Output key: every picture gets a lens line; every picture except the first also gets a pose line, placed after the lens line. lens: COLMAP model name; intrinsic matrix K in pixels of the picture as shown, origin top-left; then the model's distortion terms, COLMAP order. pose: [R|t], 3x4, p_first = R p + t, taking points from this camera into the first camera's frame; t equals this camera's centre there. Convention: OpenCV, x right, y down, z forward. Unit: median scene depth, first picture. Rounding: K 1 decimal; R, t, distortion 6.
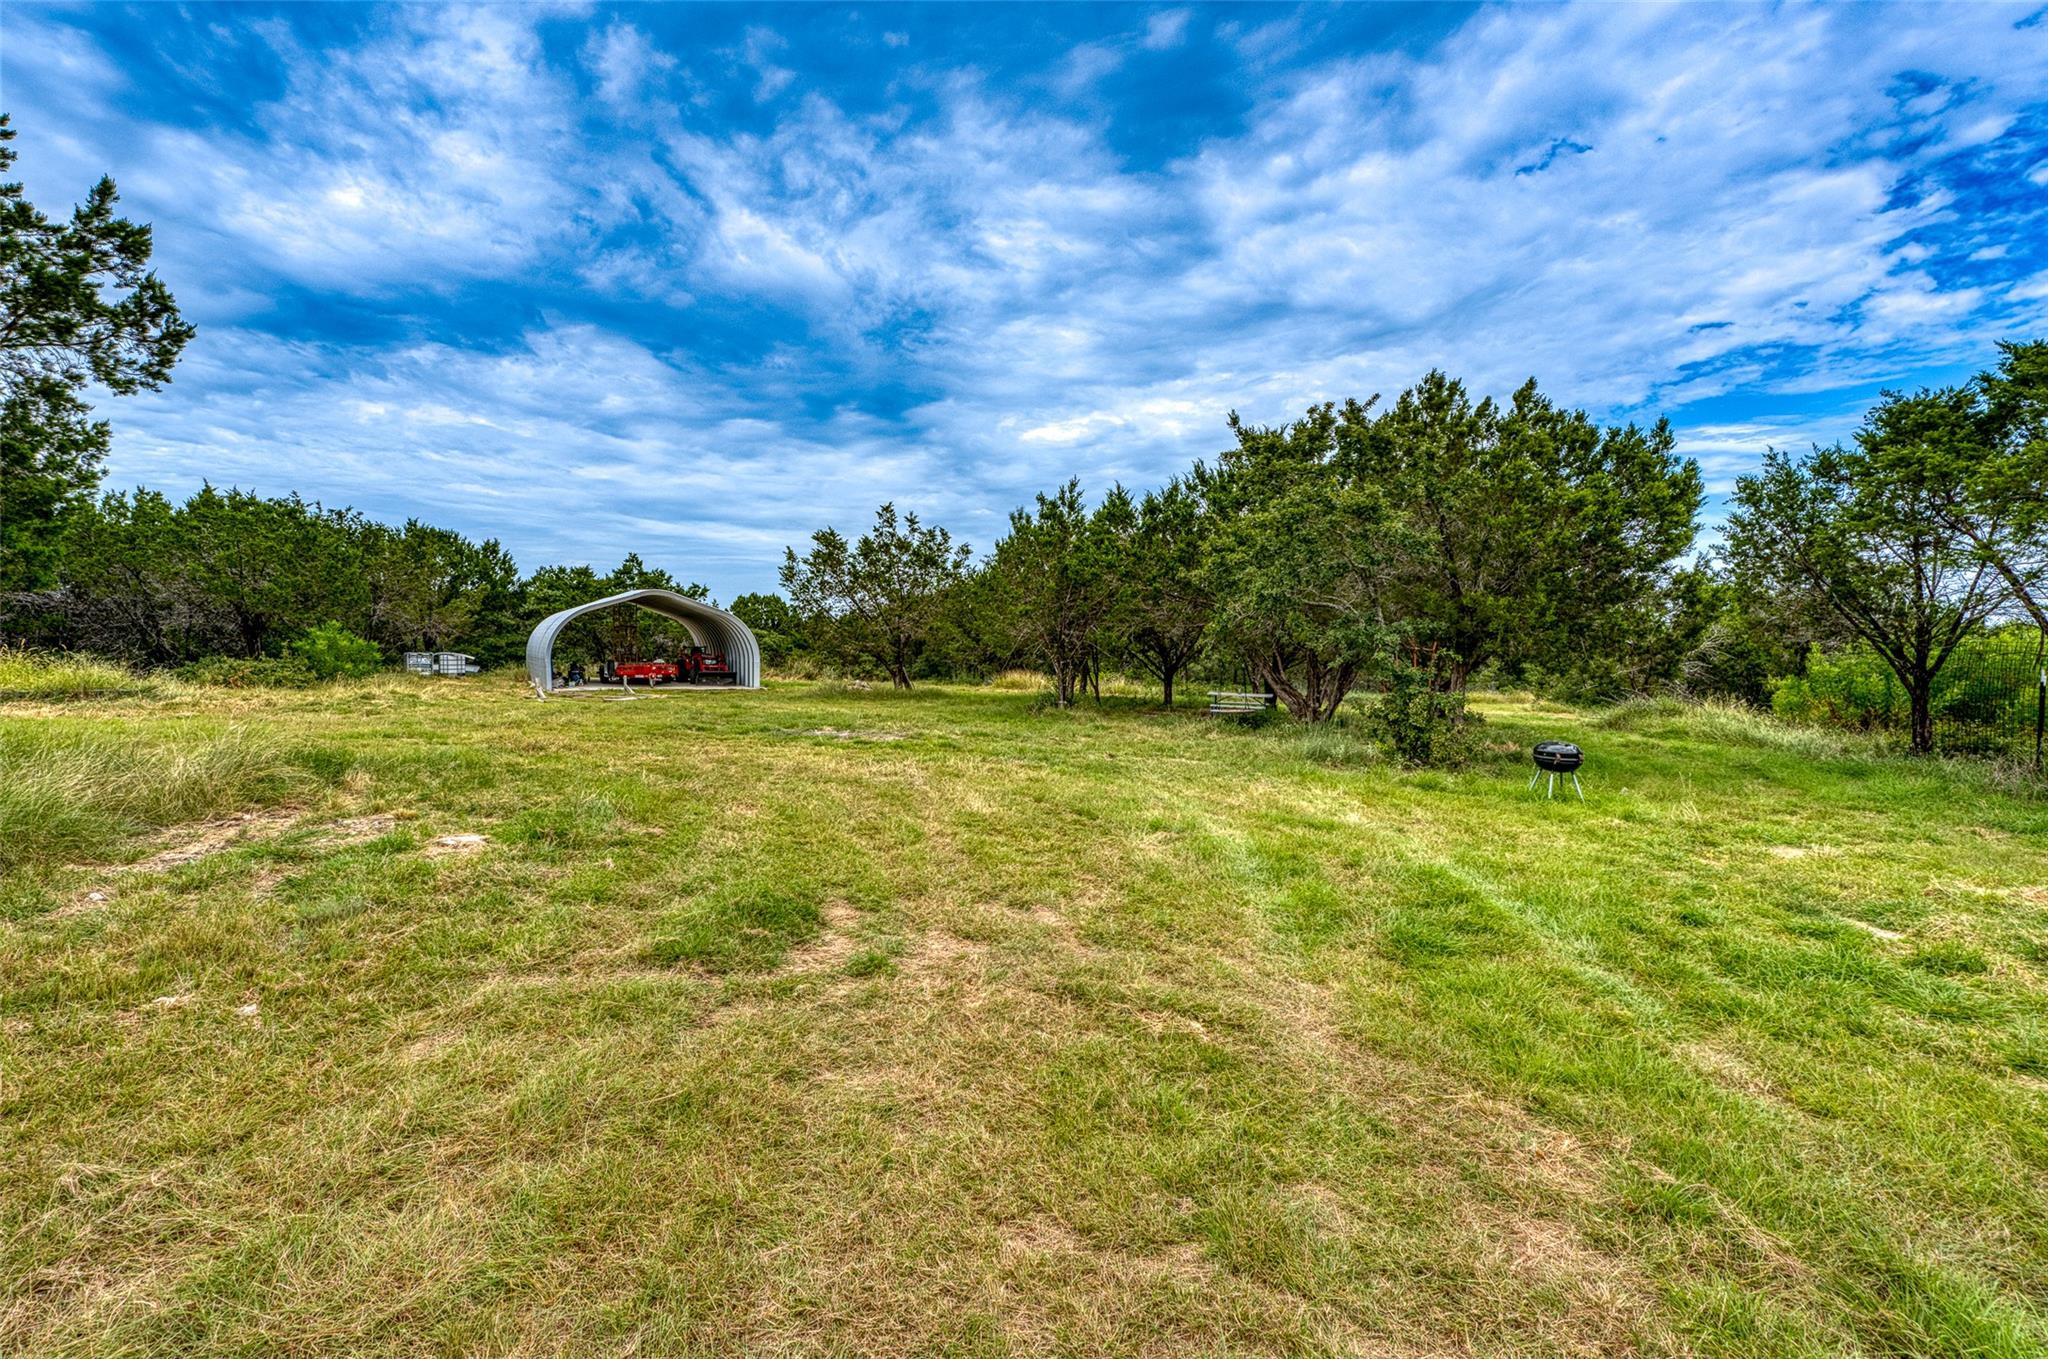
lens RADIAL K [[963.4, 0, 1024.4], [0, 963.4, 674.6], [0, 0, 1]] dist [0.022481, 0.002570]
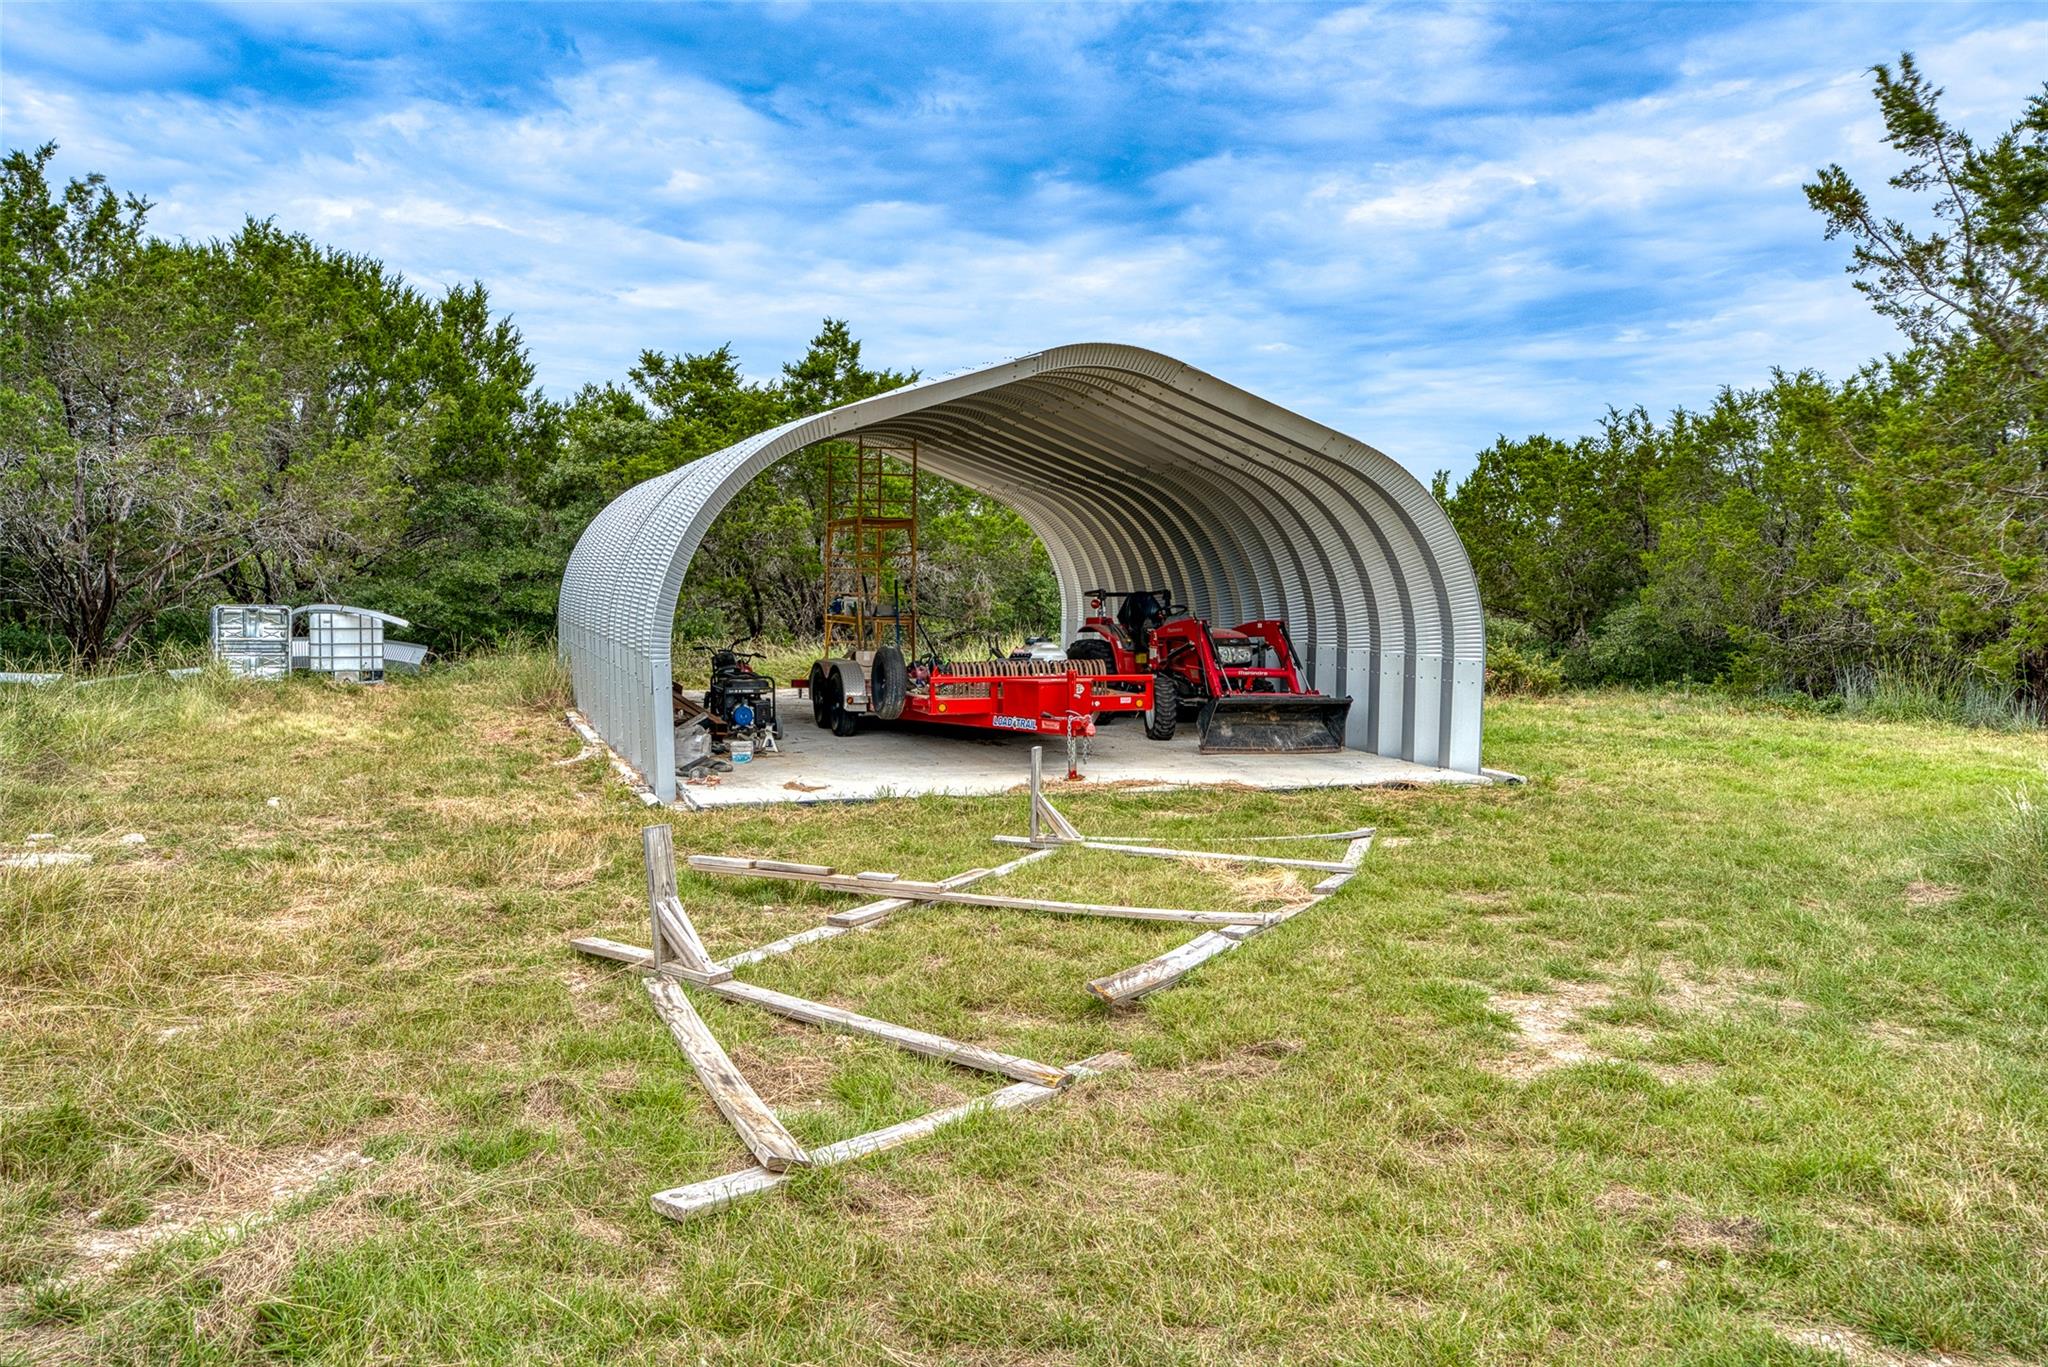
lens RADIAL K [[1630.8, 0, 1021.7], [0, 1630.8, 671.7], [0, 0, 1]] dist [0.006534, 0.026292]
pose [[0.981232, 0.014797, -0.192262, -0.299695], [-0.009688, 0.999575, 0.027483, -0.020273], [0.192587, -0.025105, 0.980959, 0.578009]]
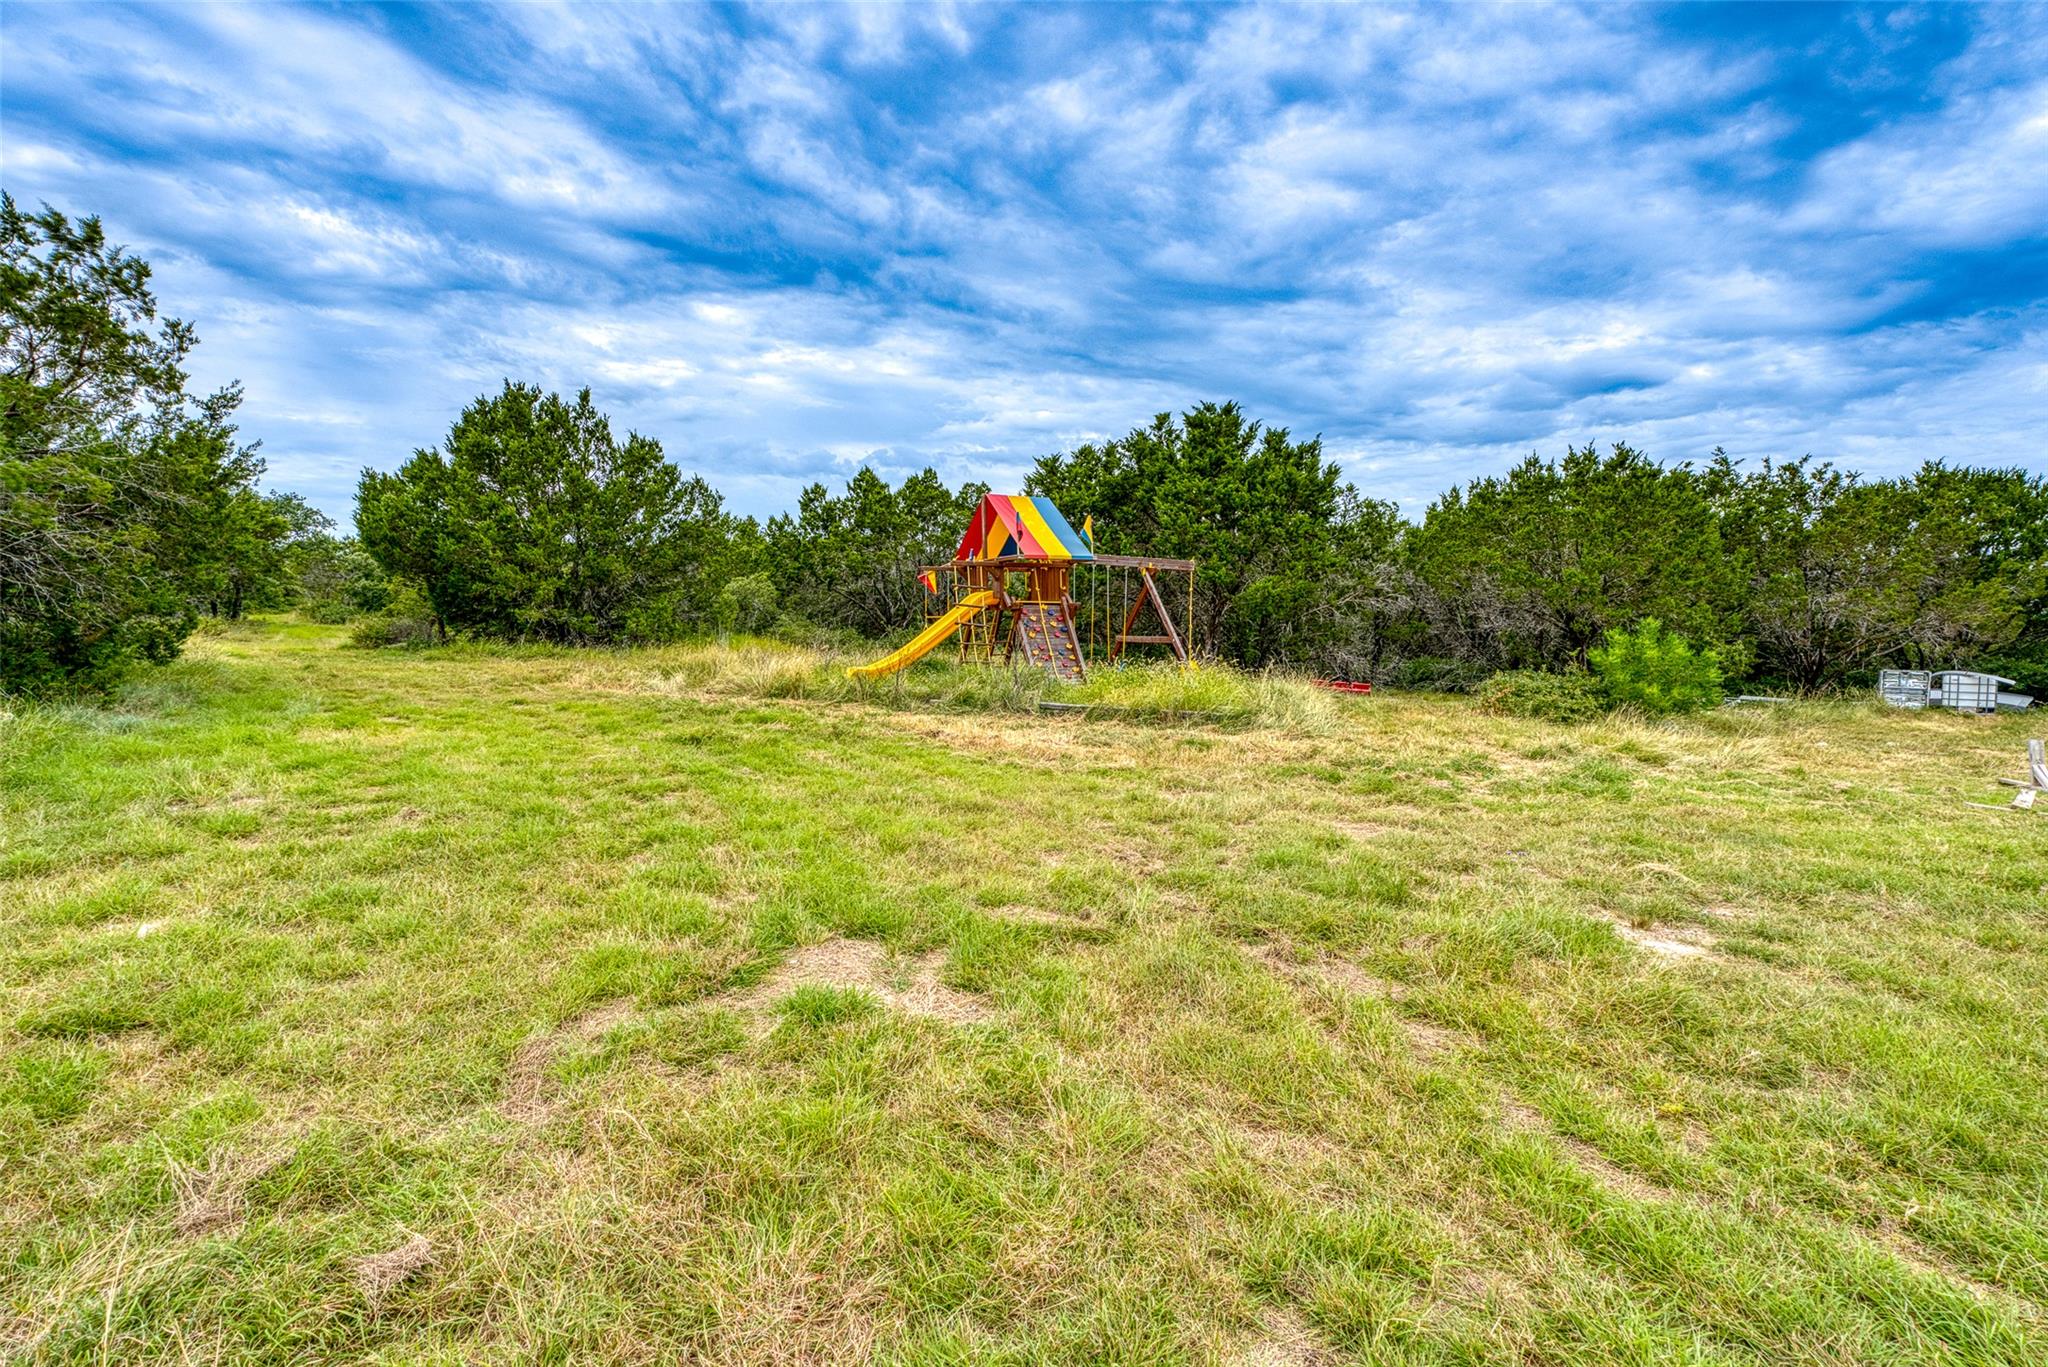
lens RADIAL K [[963.4, 0, 1022.3], [0, 963.4, 675.2], [0, 0, 1]] dist [0.022481, 0.002570]
pose [[0.183082, 0.033341, -0.982532, -0.121092], [-0.045423, 0.998644, 0.025423, -0.011075], [0.982048, 0.039975, 0.184348, 0.367627]]
